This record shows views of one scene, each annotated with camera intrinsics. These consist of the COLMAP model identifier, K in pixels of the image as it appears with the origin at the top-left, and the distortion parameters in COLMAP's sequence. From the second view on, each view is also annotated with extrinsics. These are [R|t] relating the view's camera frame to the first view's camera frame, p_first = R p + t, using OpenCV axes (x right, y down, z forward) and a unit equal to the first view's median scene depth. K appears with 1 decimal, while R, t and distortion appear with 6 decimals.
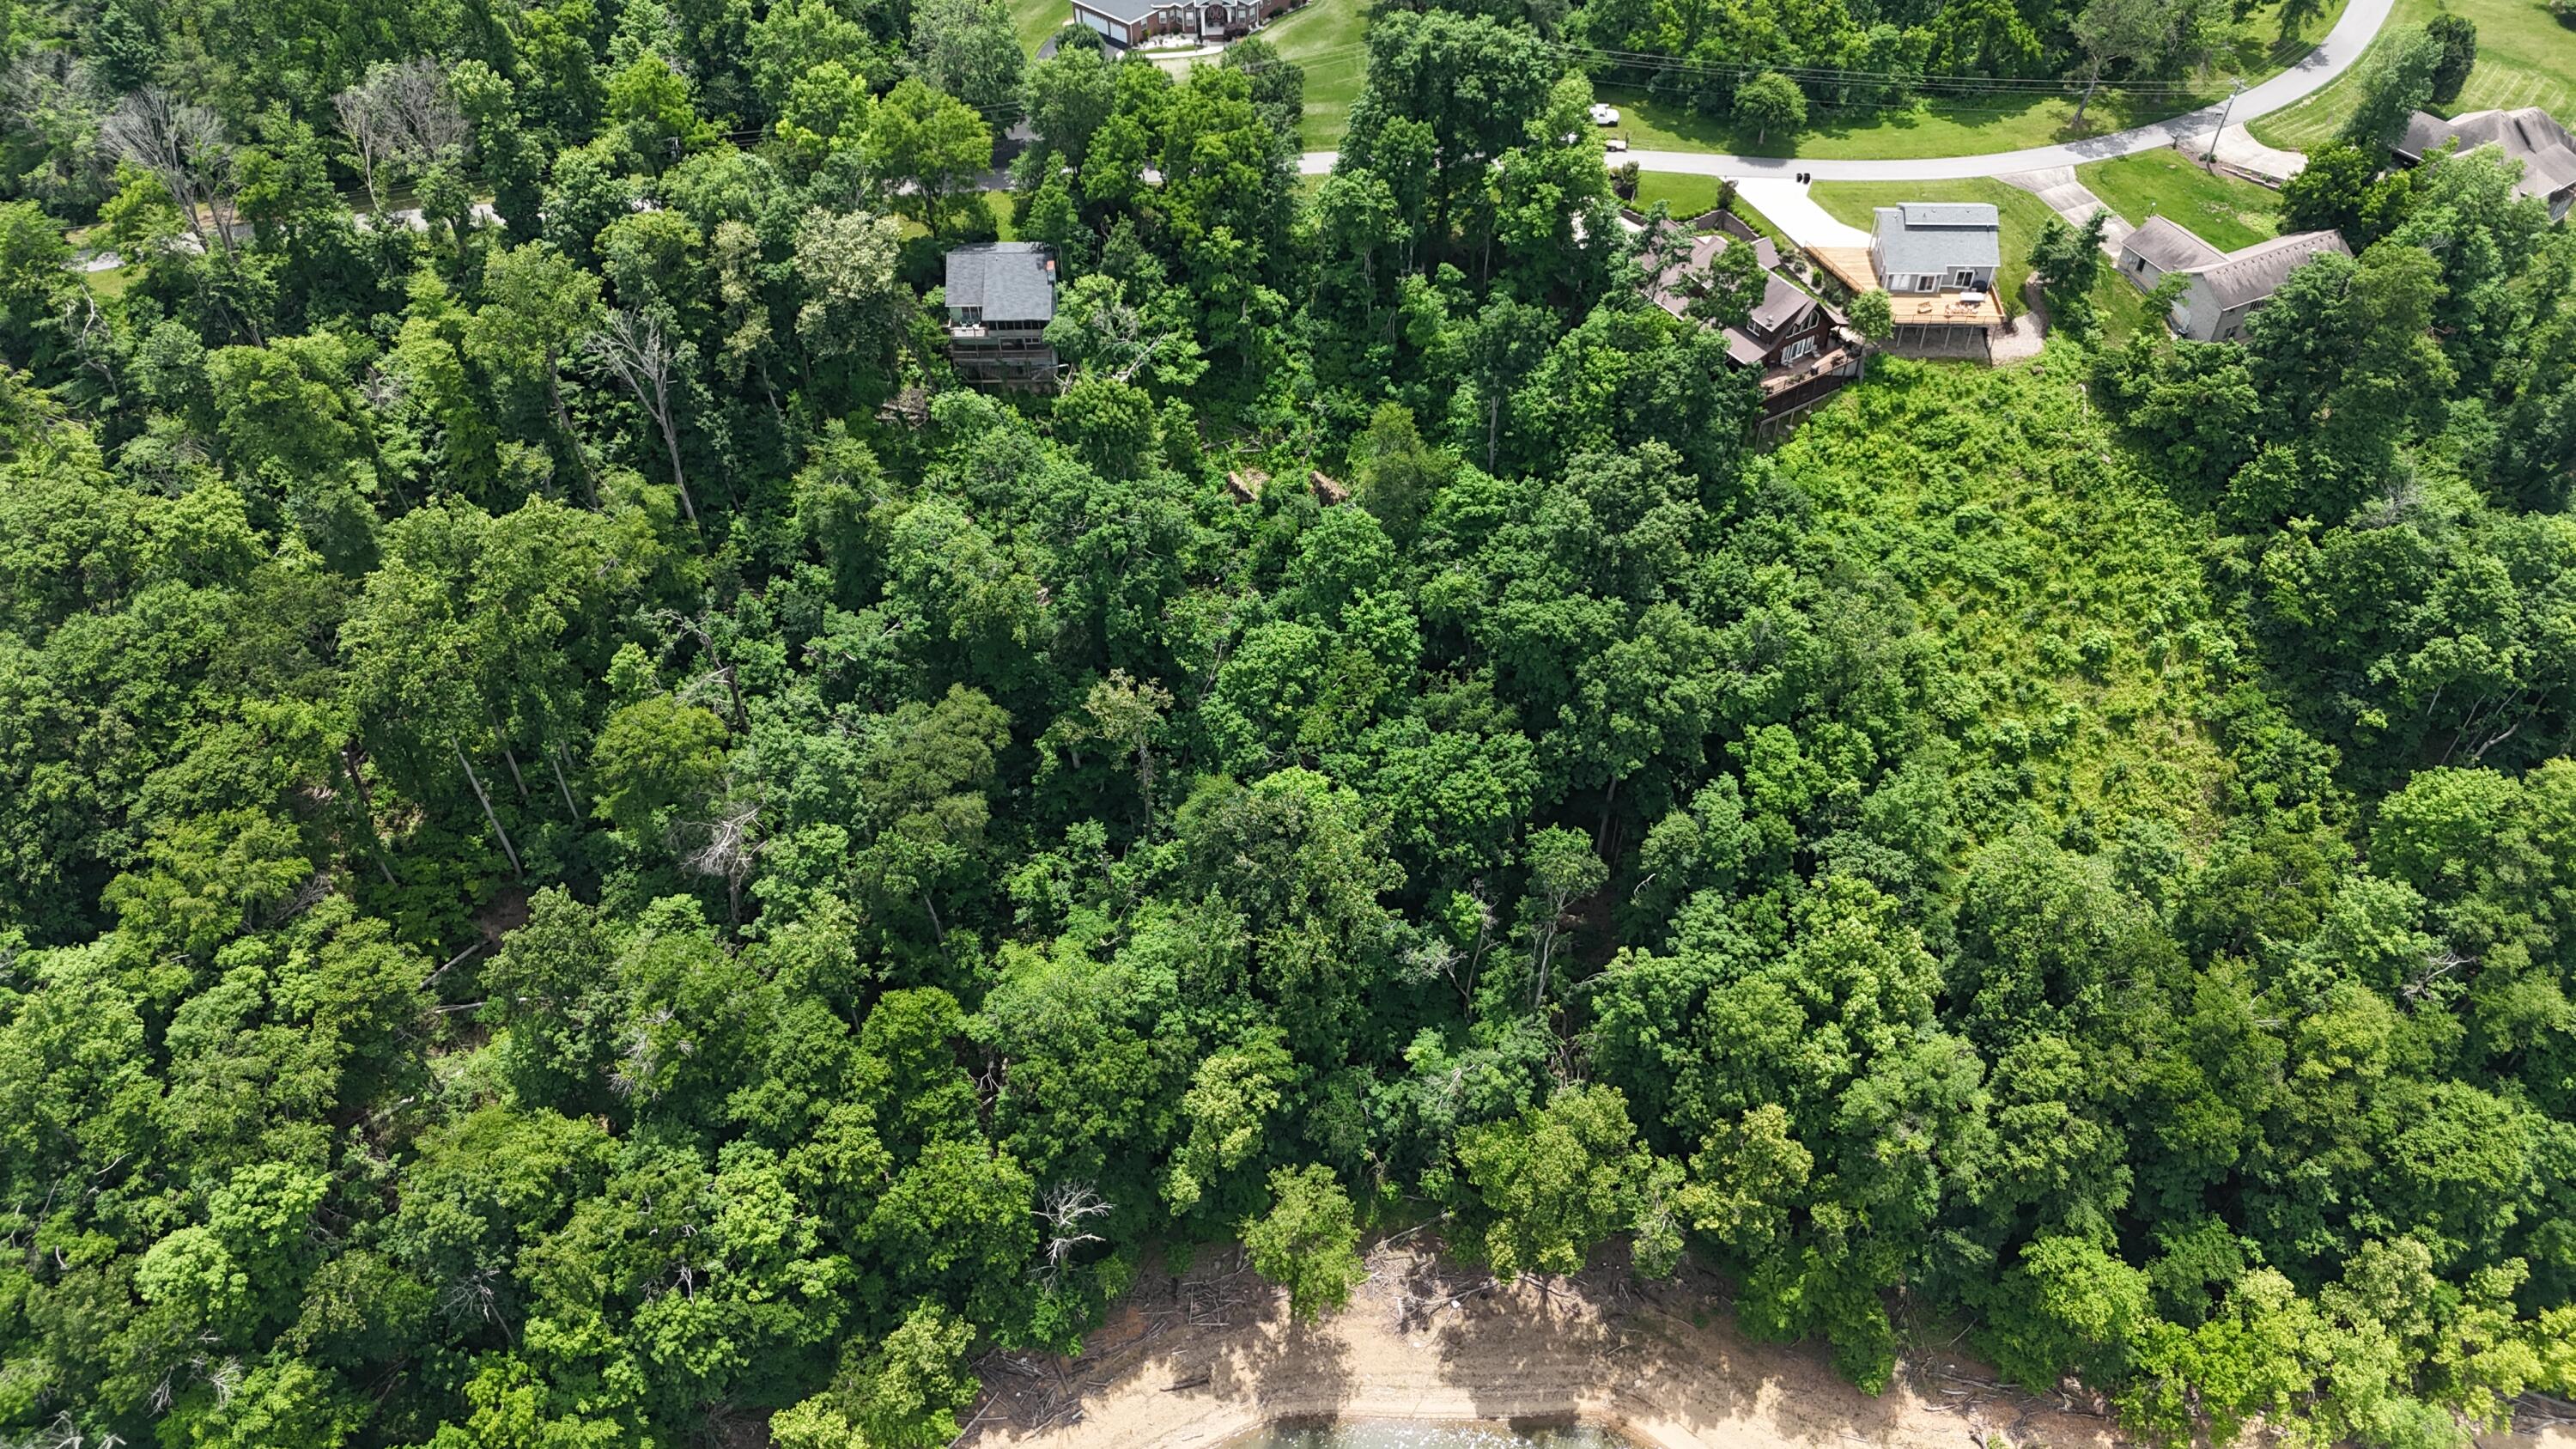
lens RADIAL K [[1870.4, 0, 1296.1], [0, 1870.4, 724.7], [0, 0, 1]] dist [0.053488, -0.040956]
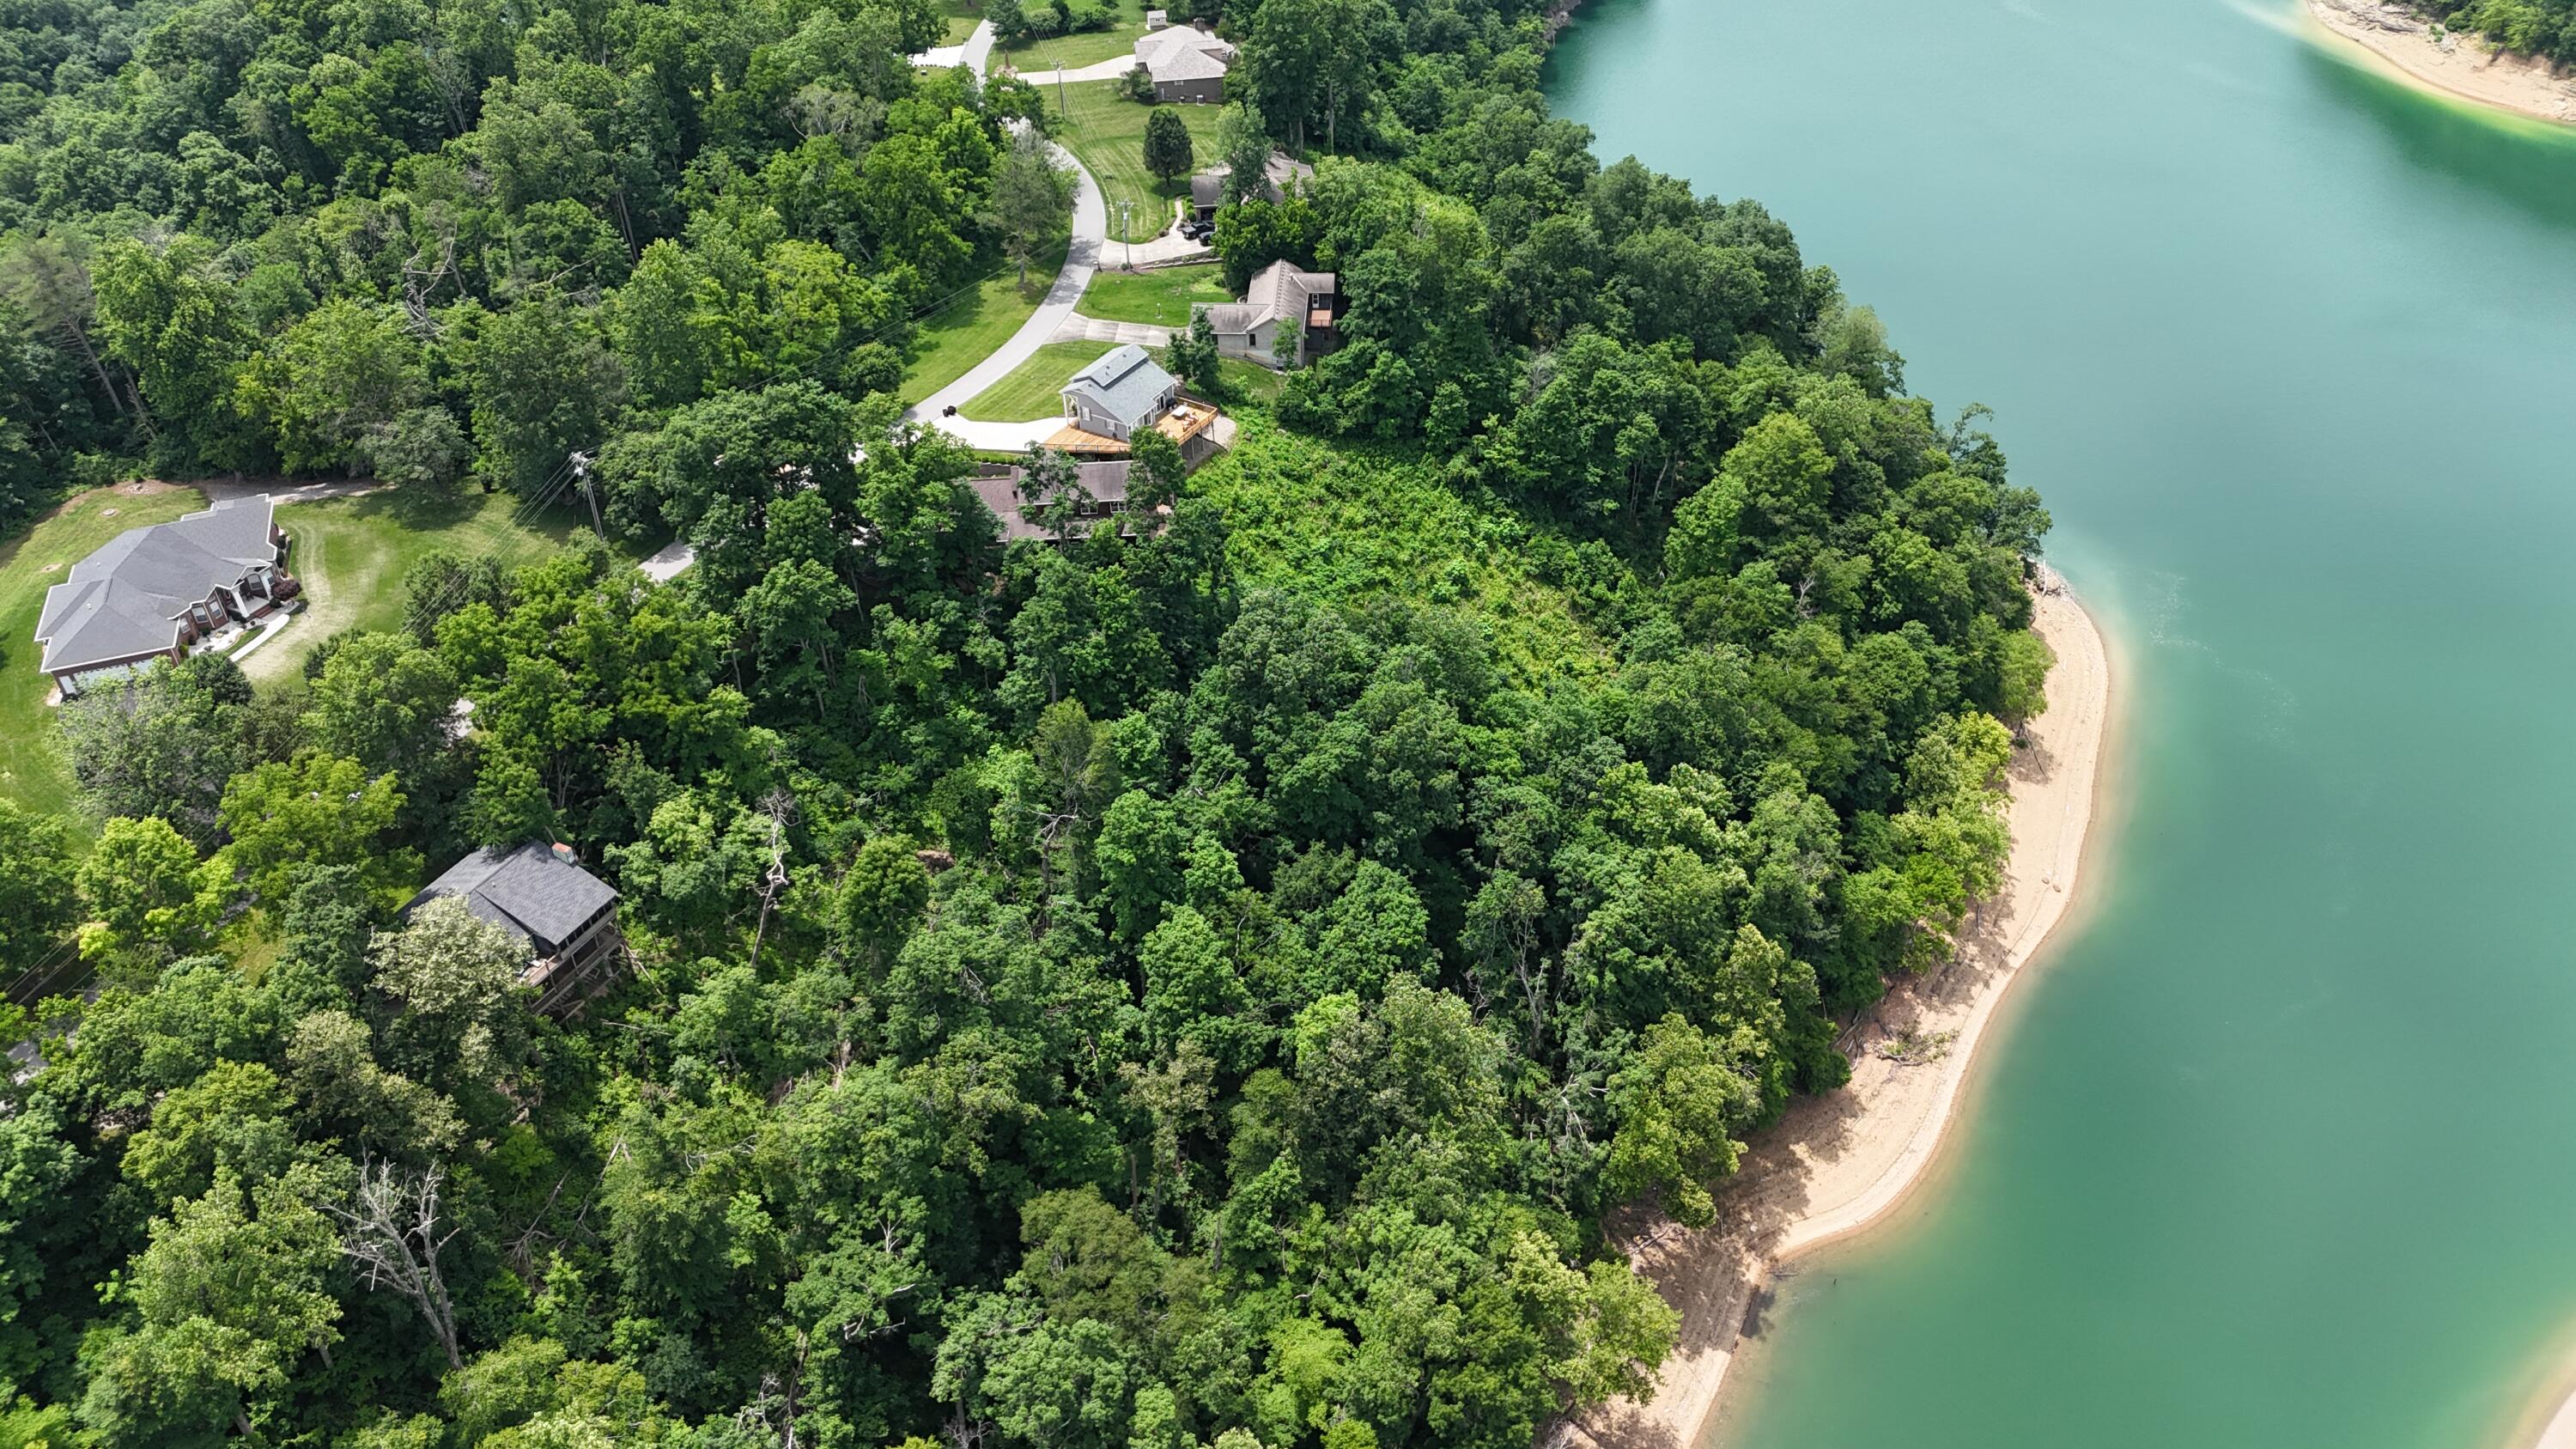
lens RADIAL K [[1870.4, 0, 1296.1], [0, 1870.4, 724.7], [0, 0, 1]] dist [0.053488, -0.040956]
pose [[0.478834, -0.535996, 0.695289, -0.583092], [0.629880, 0.761434, 0.153199, -0.238272], [-0.611531, 0.364591, 0.702213, 0.239005]]
